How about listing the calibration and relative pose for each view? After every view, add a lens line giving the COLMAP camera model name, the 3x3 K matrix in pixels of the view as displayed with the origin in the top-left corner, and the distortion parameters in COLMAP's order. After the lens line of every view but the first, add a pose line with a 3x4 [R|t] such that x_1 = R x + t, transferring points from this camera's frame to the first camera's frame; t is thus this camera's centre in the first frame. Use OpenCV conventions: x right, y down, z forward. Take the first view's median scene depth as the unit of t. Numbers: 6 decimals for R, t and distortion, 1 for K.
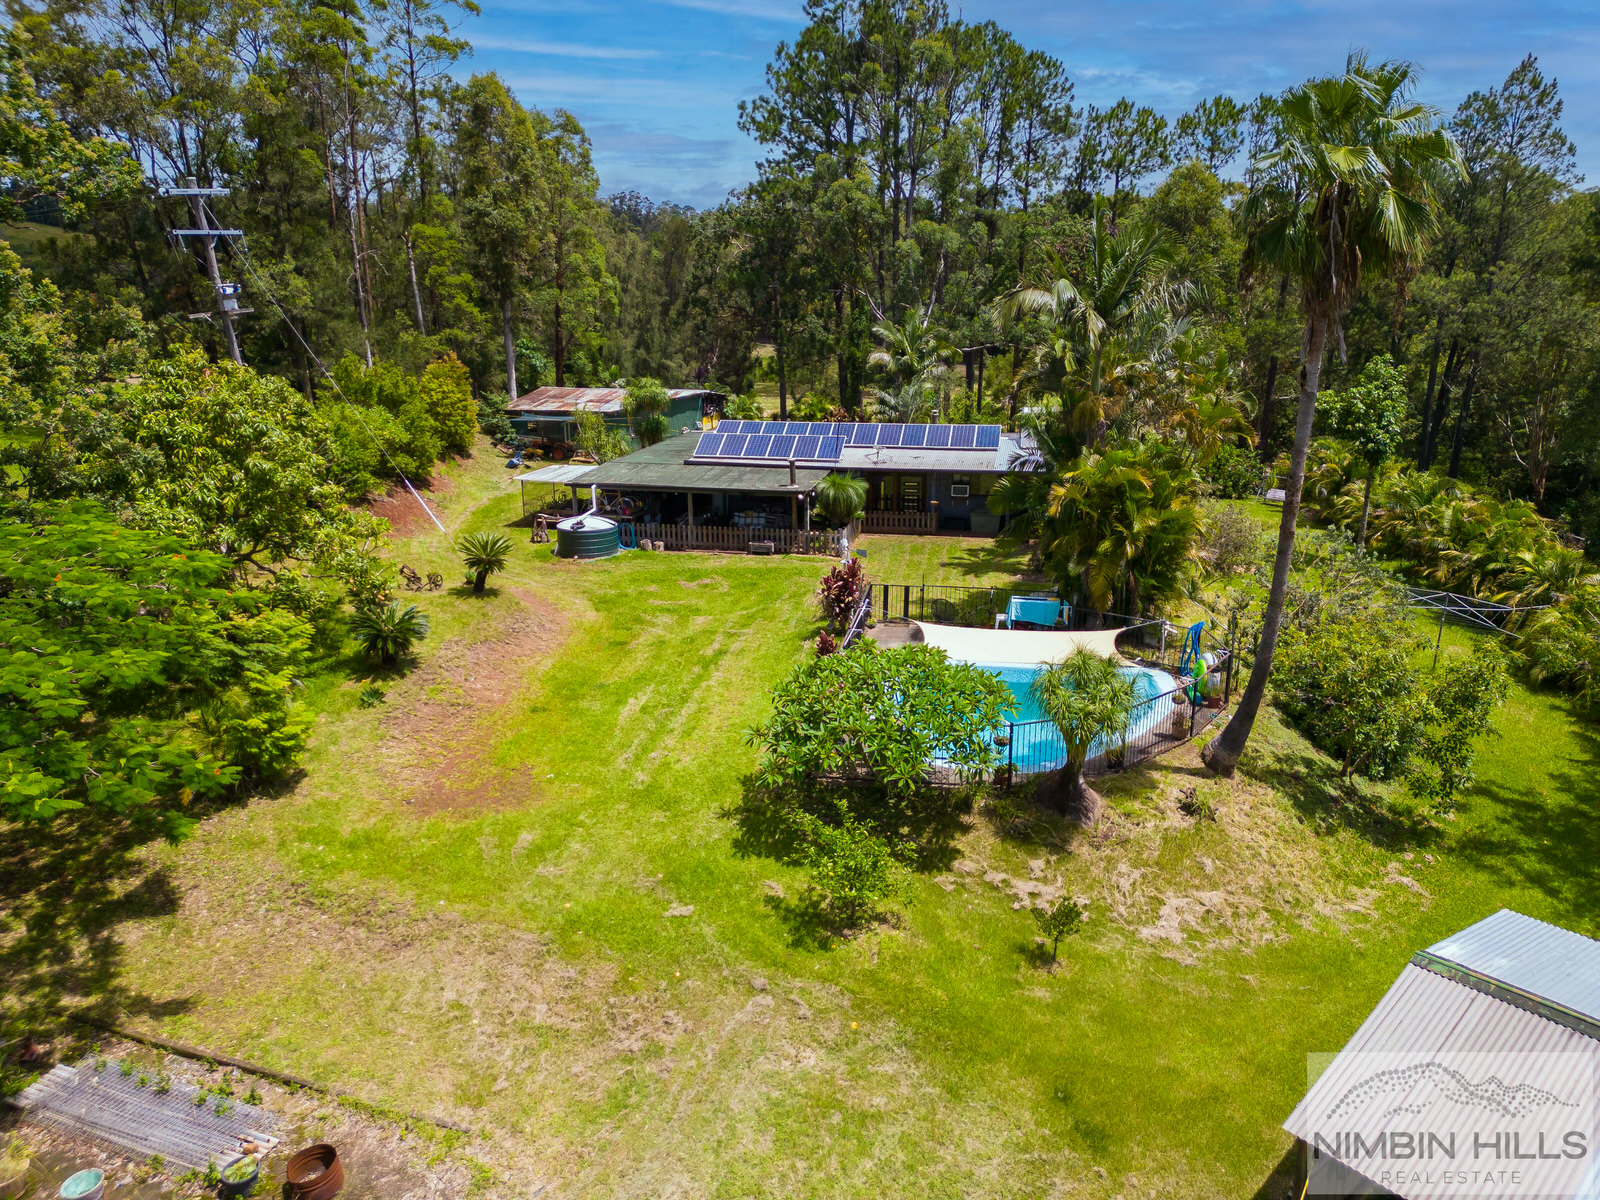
lens RADIAL K [[1118.4, 0, 797.4], [0, 1118.4, 600.1], [0, 0, 1]] dist [0.083085, -0.081041]
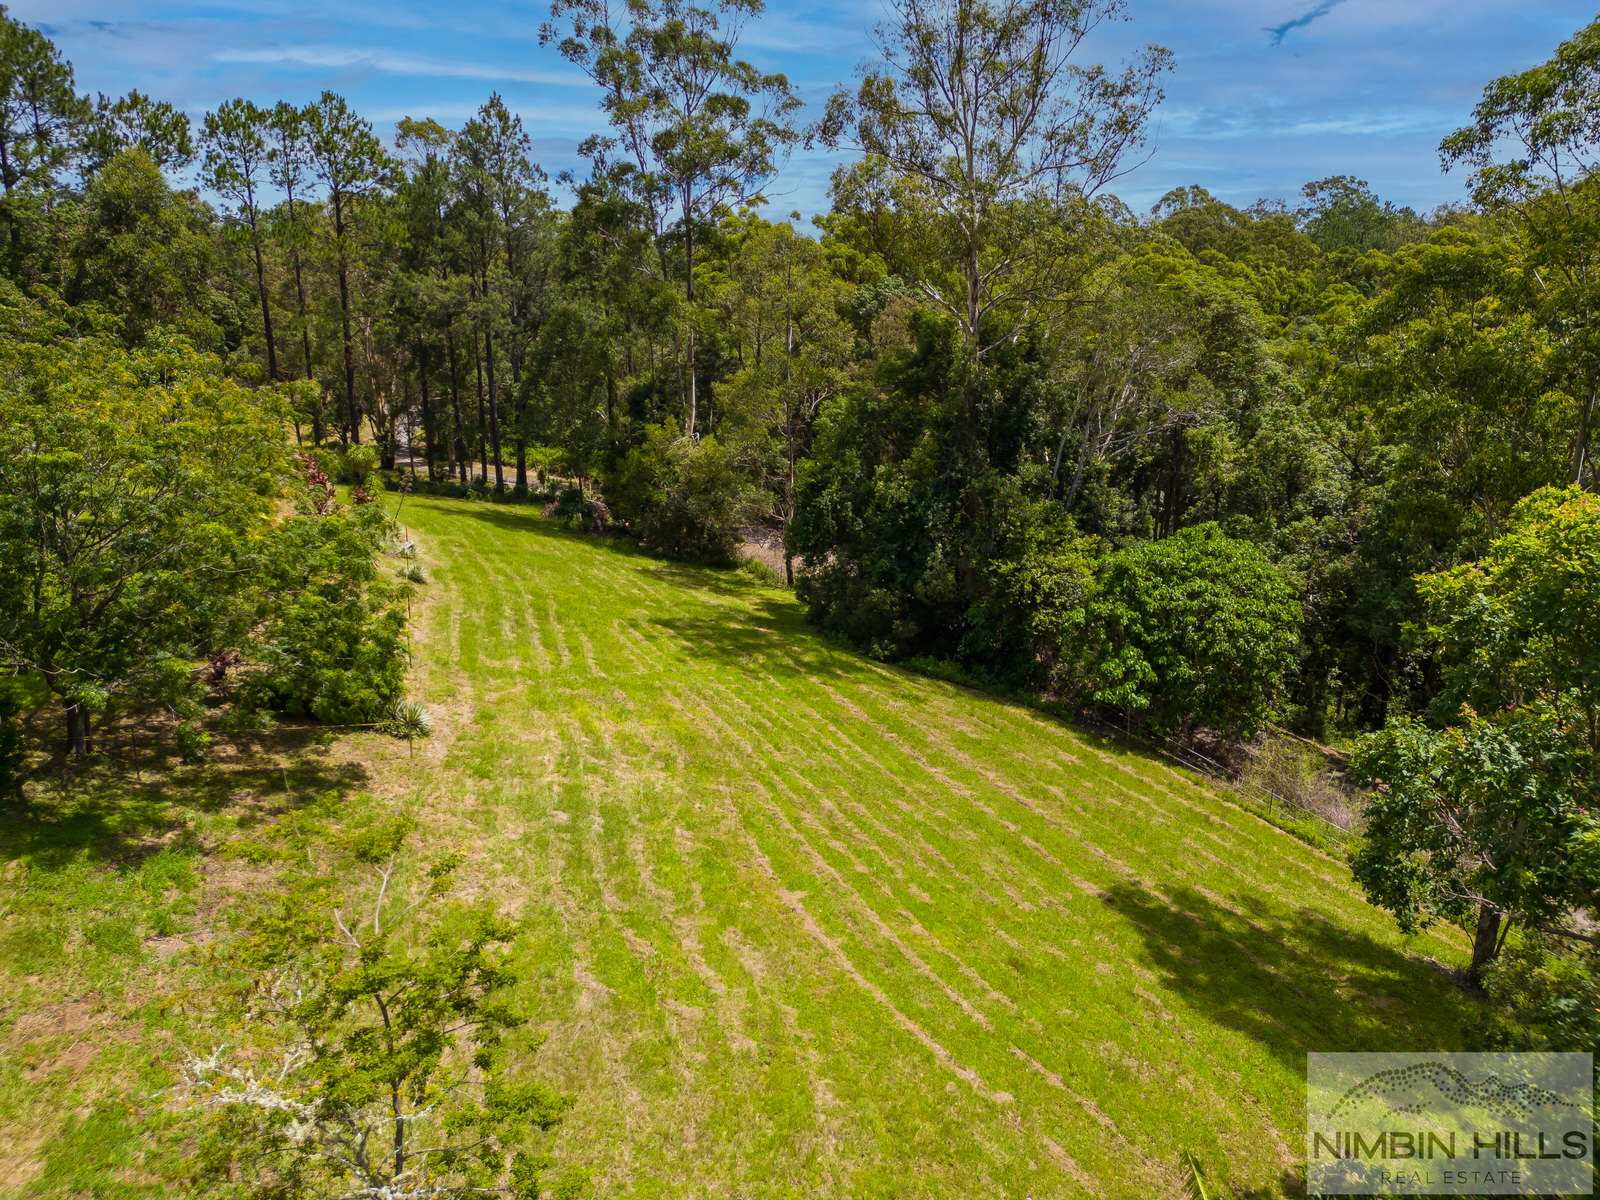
lens RADIAL K [[1118.4, 0, 797.4], [0, 1118.4, 600.1], [0, 0, 1]] dist [0.083085, -0.081041]
pose [[0.863406, -0.114607, 0.491320, 0.497957], [0.124736, 0.992115, 0.012224, 0.111713], [-0.488846, 0.050731, 0.870894, -0.238038]]
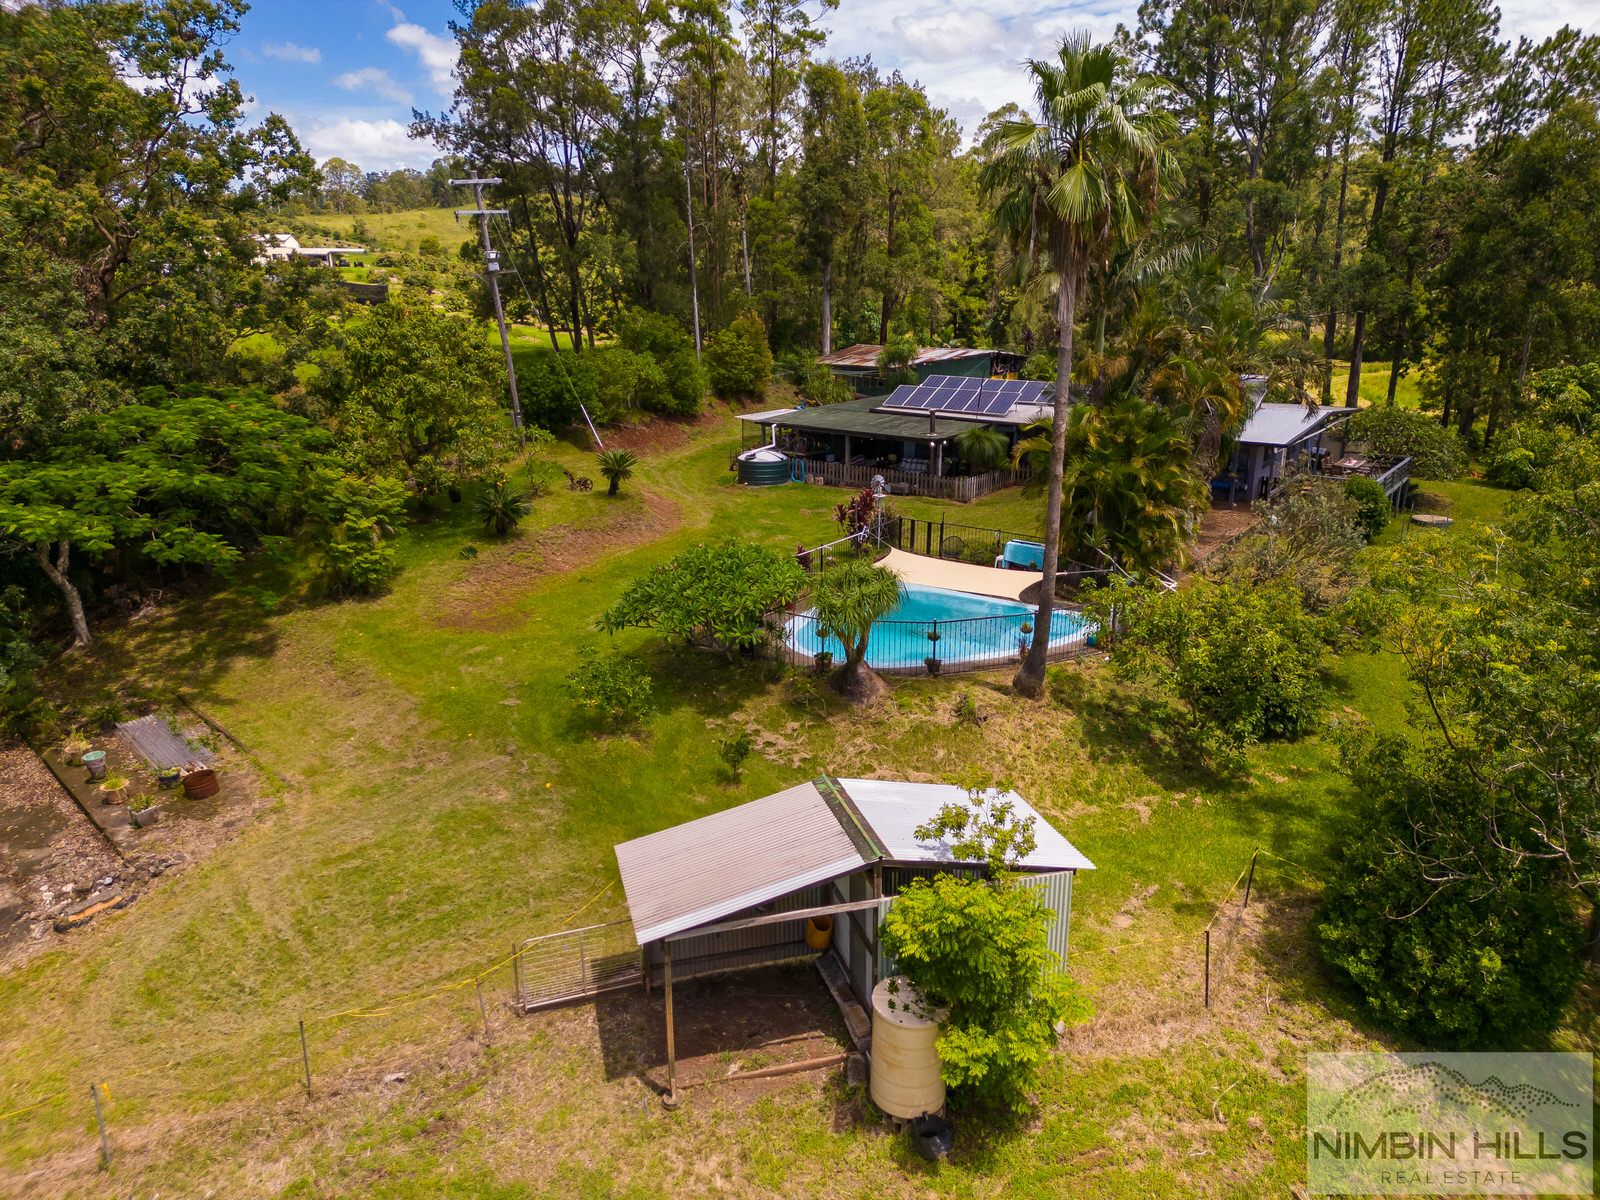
lens RADIAL K [[1118.4, 0, 797.4], [0, 1118.4, 600.1], [0, 0, 1]] dist [0.083085, -0.081041]
pose [[0.906704, 0.123503, -0.403281, 0.333059], [-0.112124, 0.992343, 0.051811, 0.016480], [0.406592, -0.001760, 0.913608, -0.056282]]
